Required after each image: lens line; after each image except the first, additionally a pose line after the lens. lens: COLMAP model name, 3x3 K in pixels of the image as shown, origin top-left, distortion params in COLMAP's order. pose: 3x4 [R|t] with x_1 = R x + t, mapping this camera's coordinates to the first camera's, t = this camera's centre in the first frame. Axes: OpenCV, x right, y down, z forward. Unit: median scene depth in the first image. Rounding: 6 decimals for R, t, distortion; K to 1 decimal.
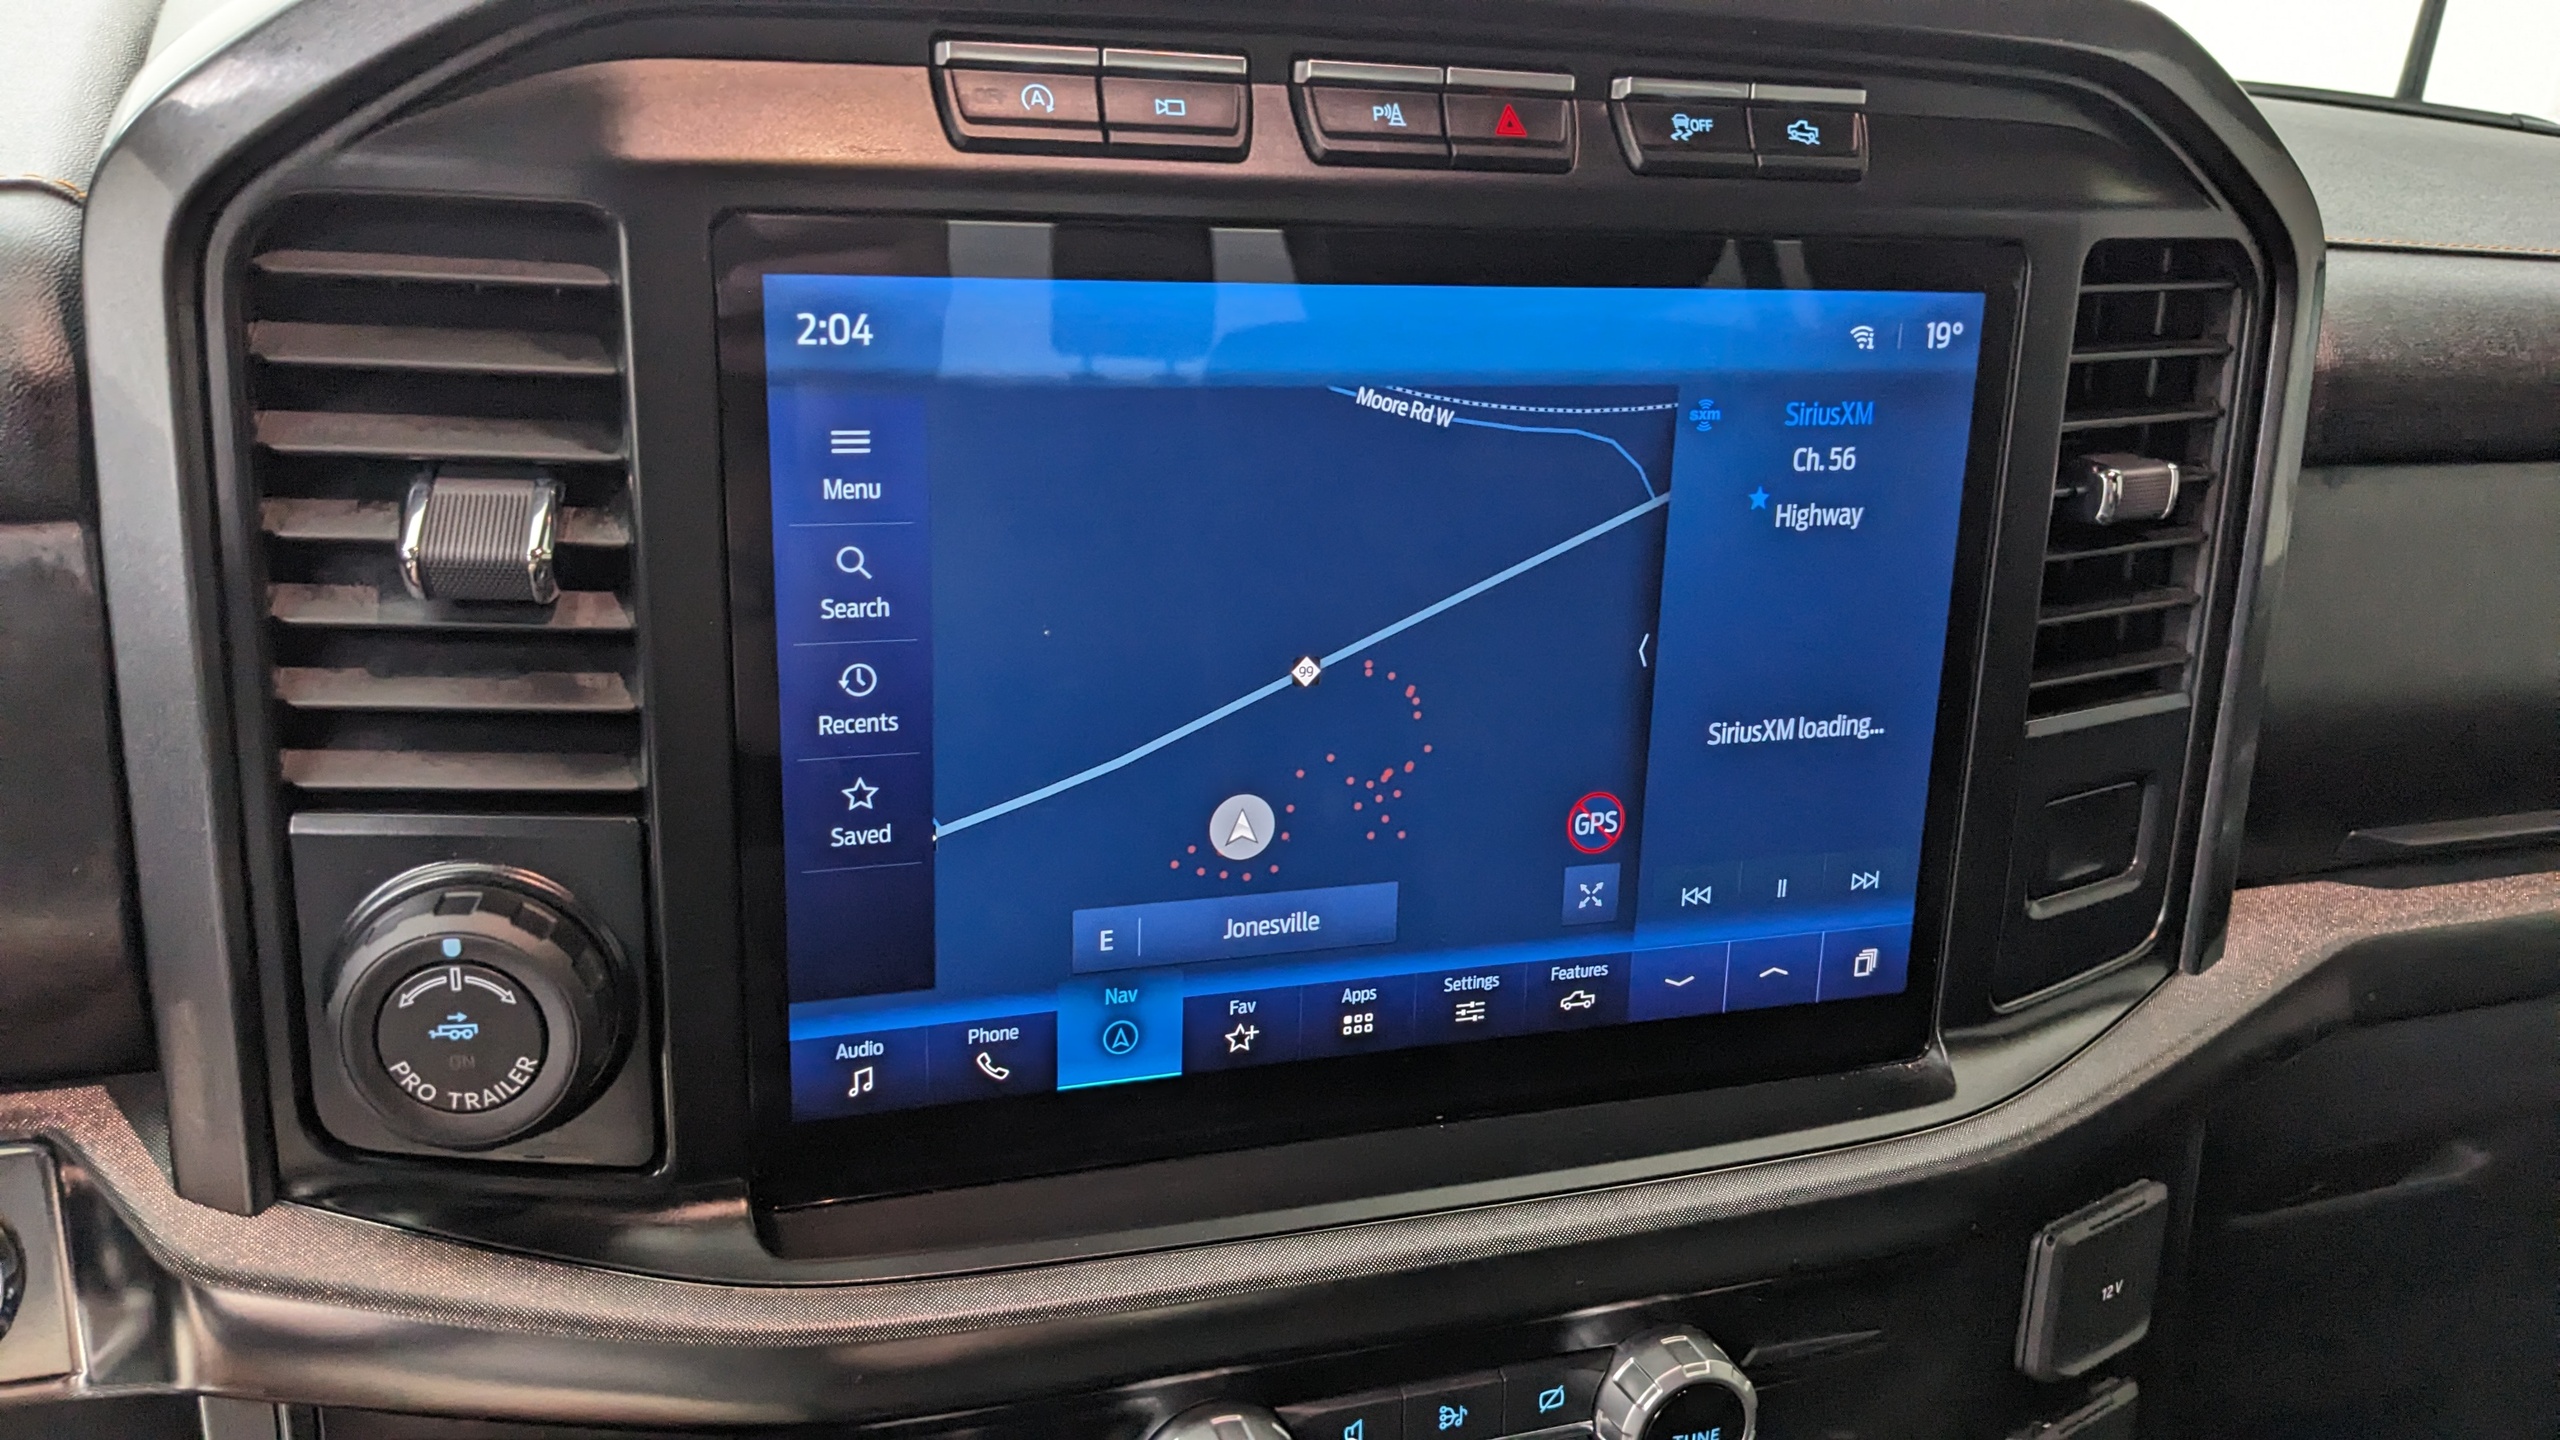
lens RADIAL K [[2086.1, 0, 1254.5], [0, 2086.1, 684.8], [0, 0, 1]] dist [0.041134, -0.070766]
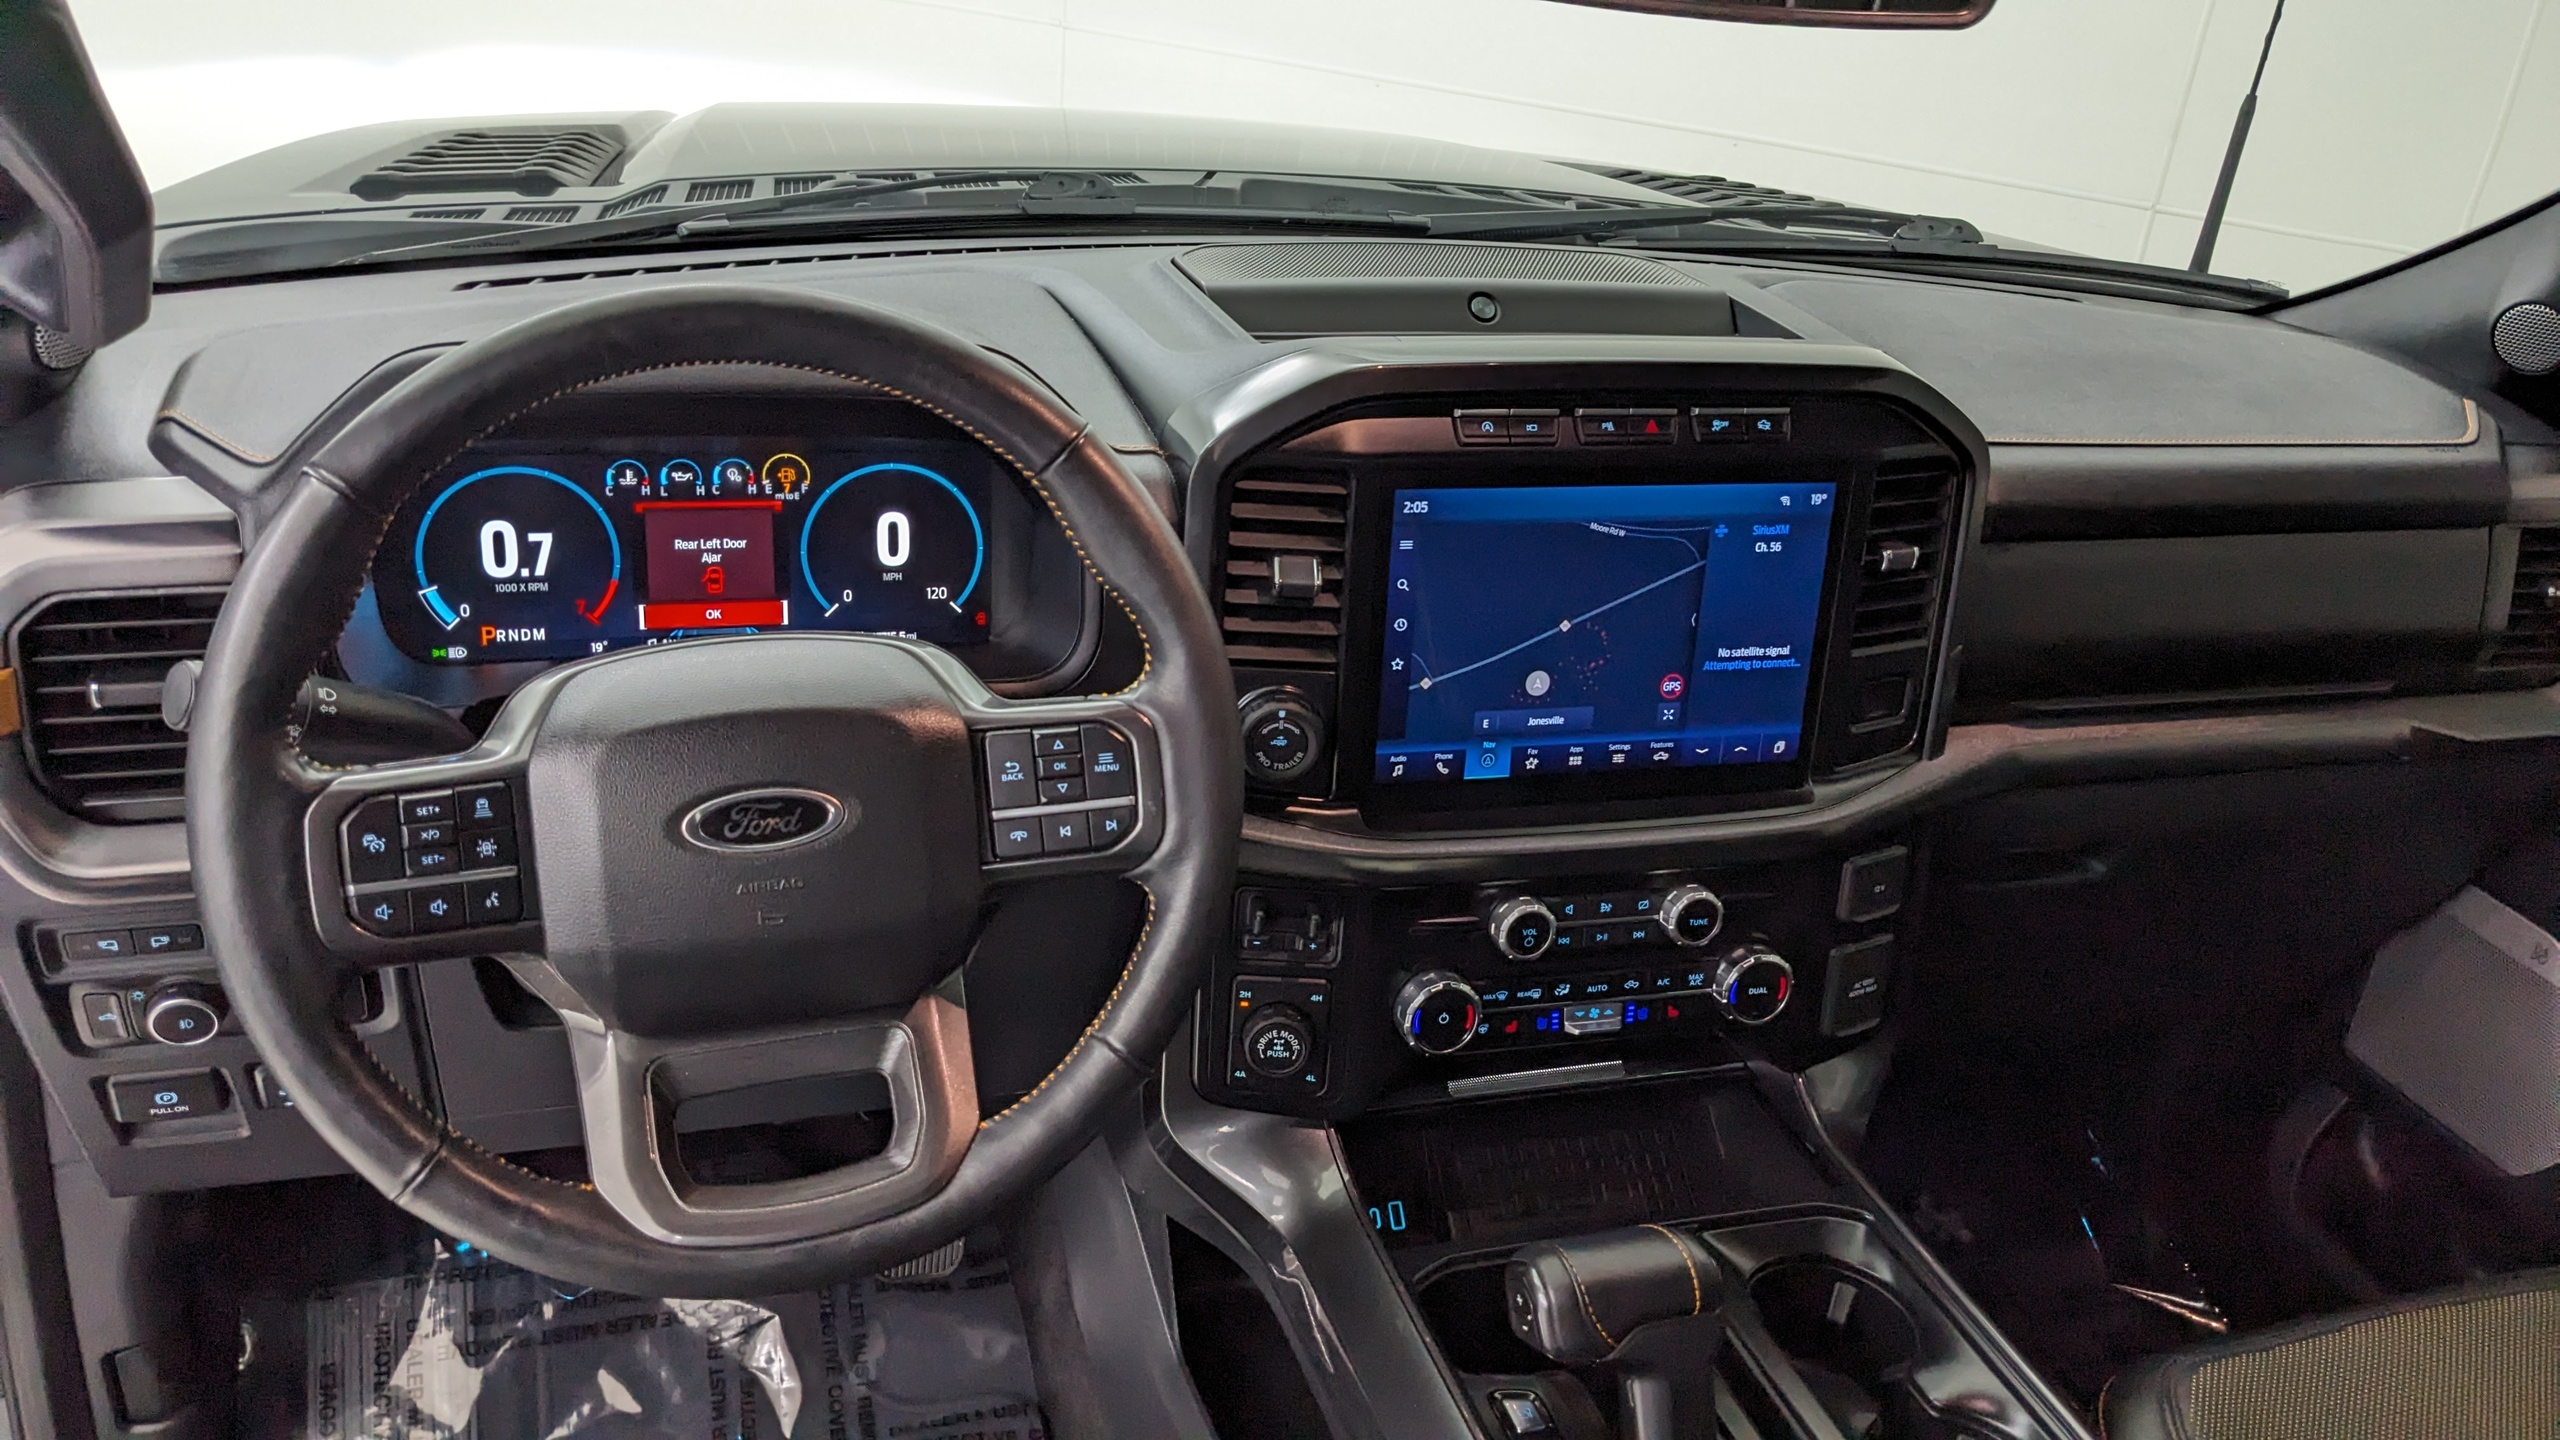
lens RADIAL K [[2086.1, 0, 1276.3], [0, 2086.1, 724.3], [0, 0, 1]] dist [0.041134, -0.070766]
pose [[0.999027, 0.033969, -0.028109, -0.257670], [-0.031508, 0.995984, 0.083808, -0.090355], [0.030843, -0.082841, 0.996085, -1.635029]]
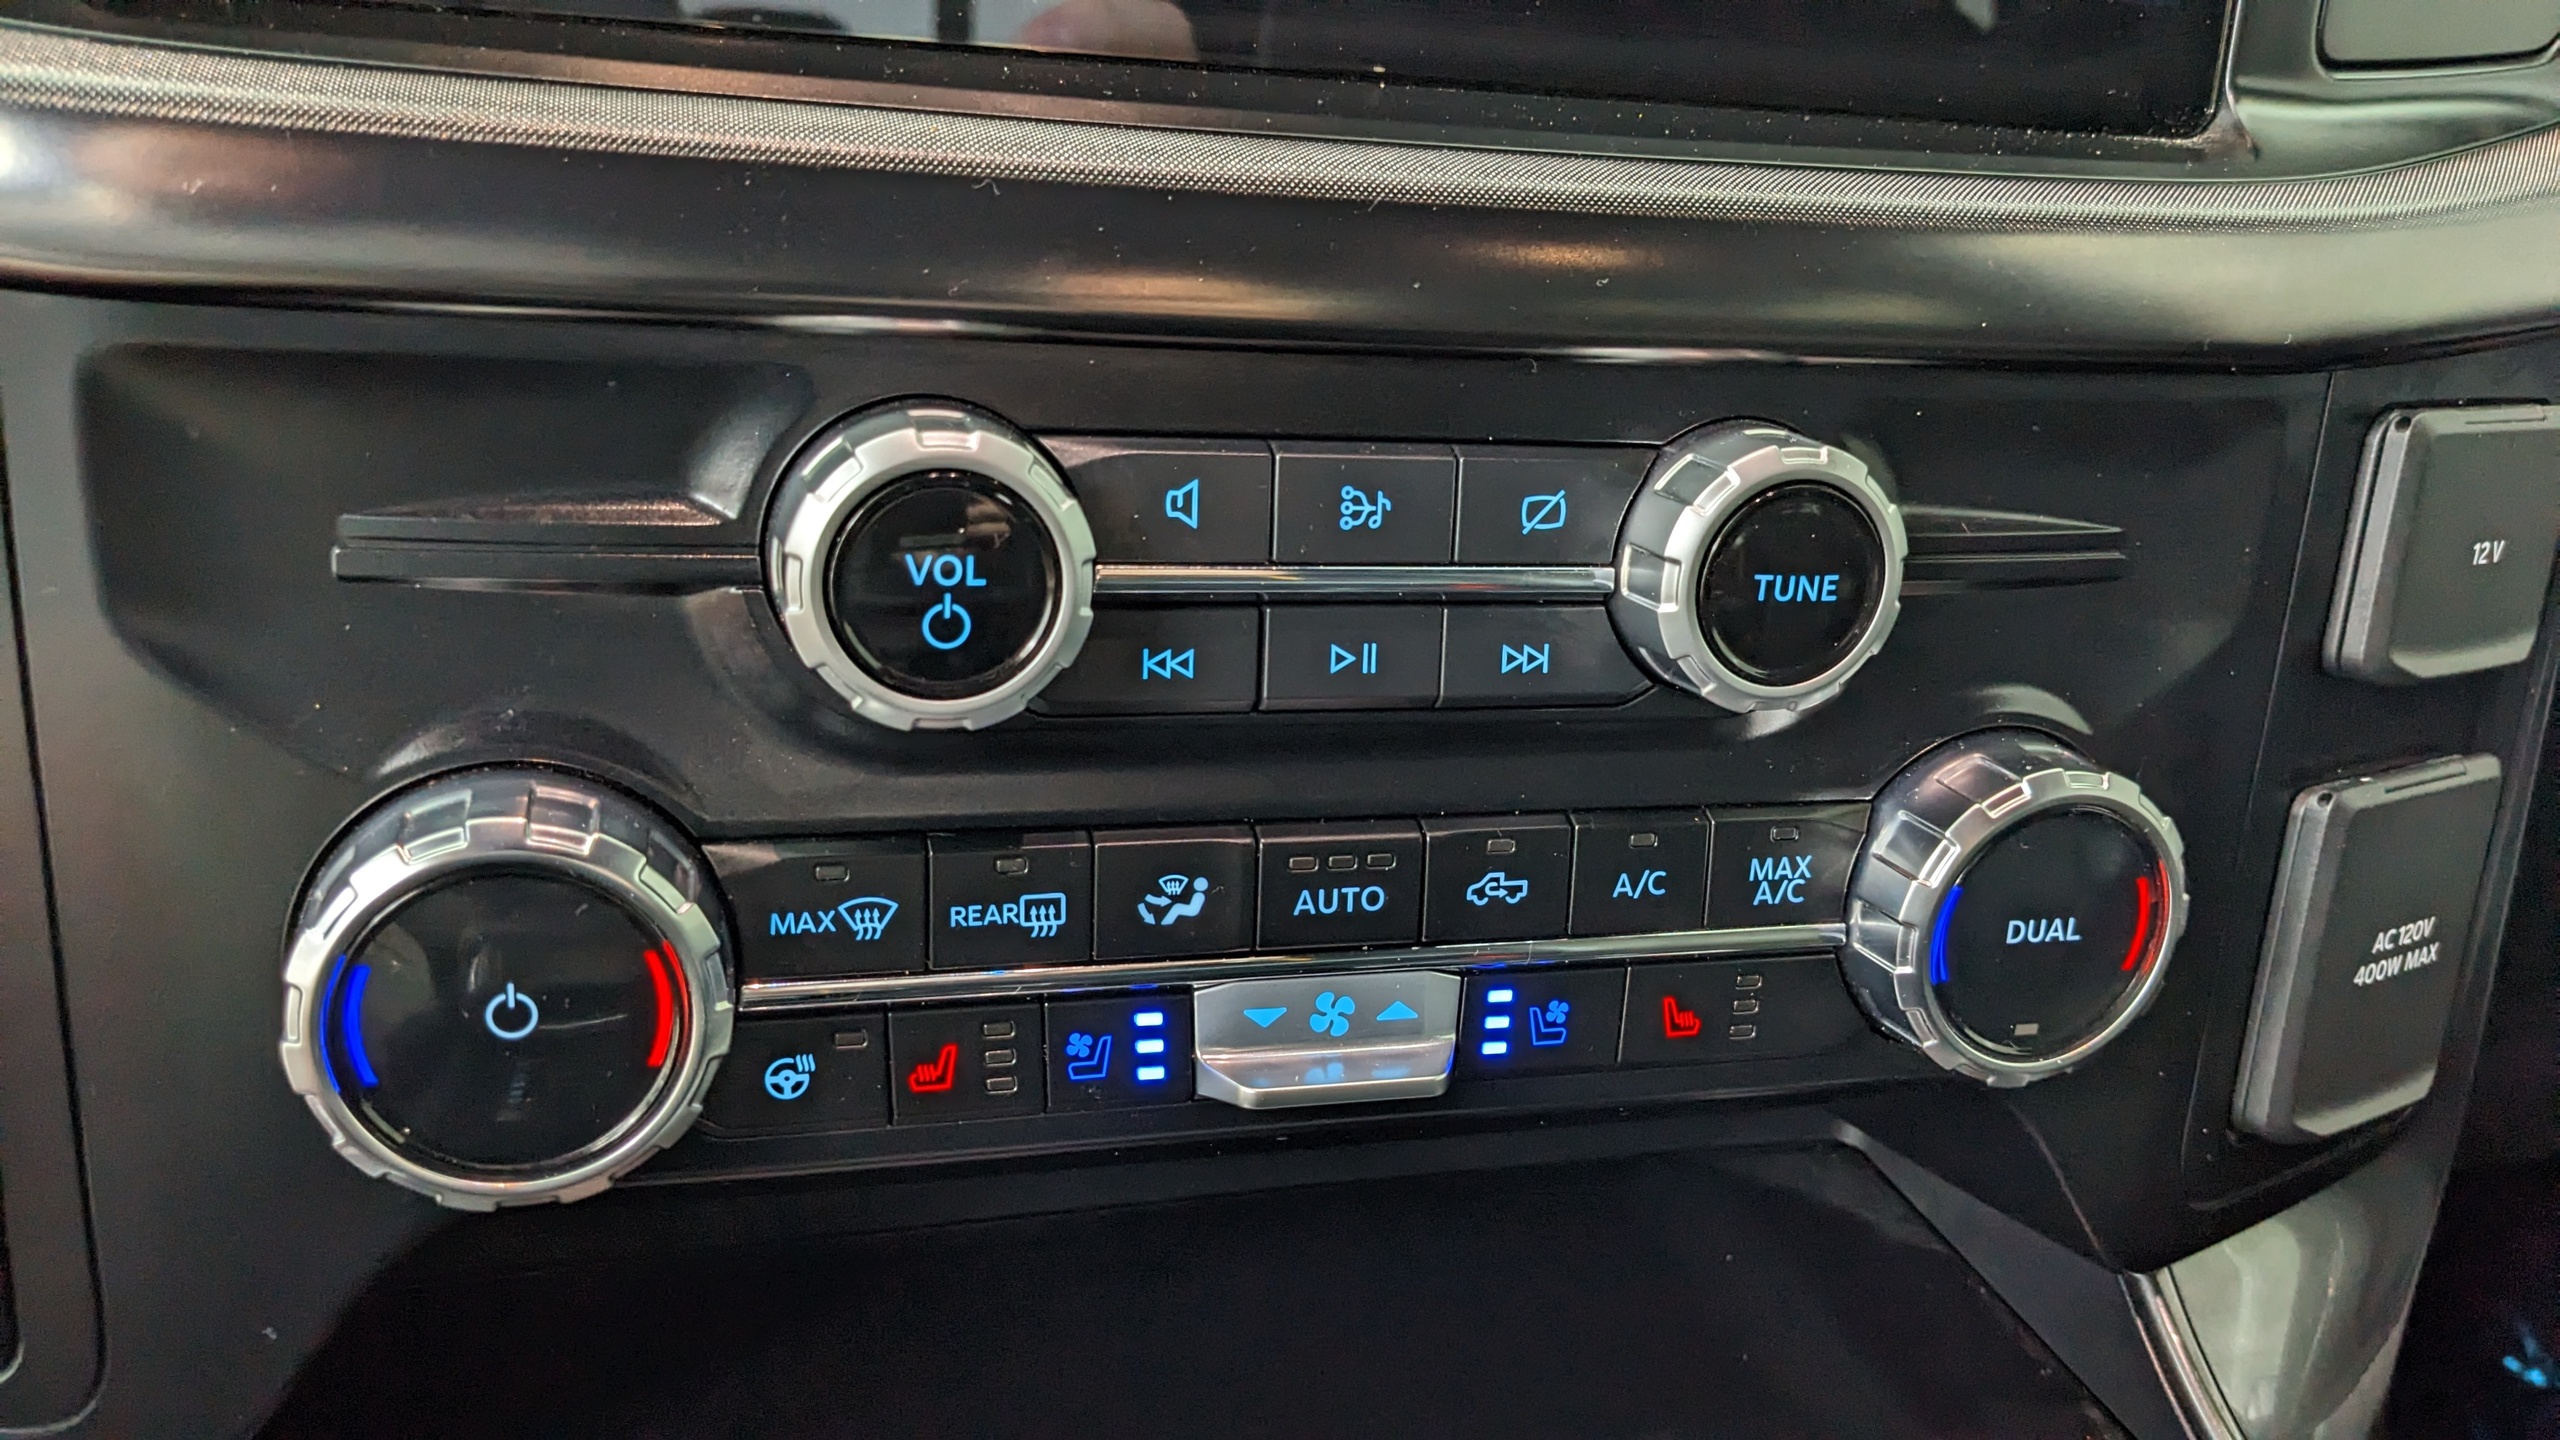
lens RADIAL K [[2086.1, 0, 1309.9], [0, 2086.1, 762.3], [0, 0, 1]] dist [0.041134, -0.070766]
pose [[0.998420, 0.034315, -0.044504, 0.107684], [-0.032696, 0.998794, 0.036625, 0.399494], [0.045707, -0.035112, 0.998338, 0.429272]]
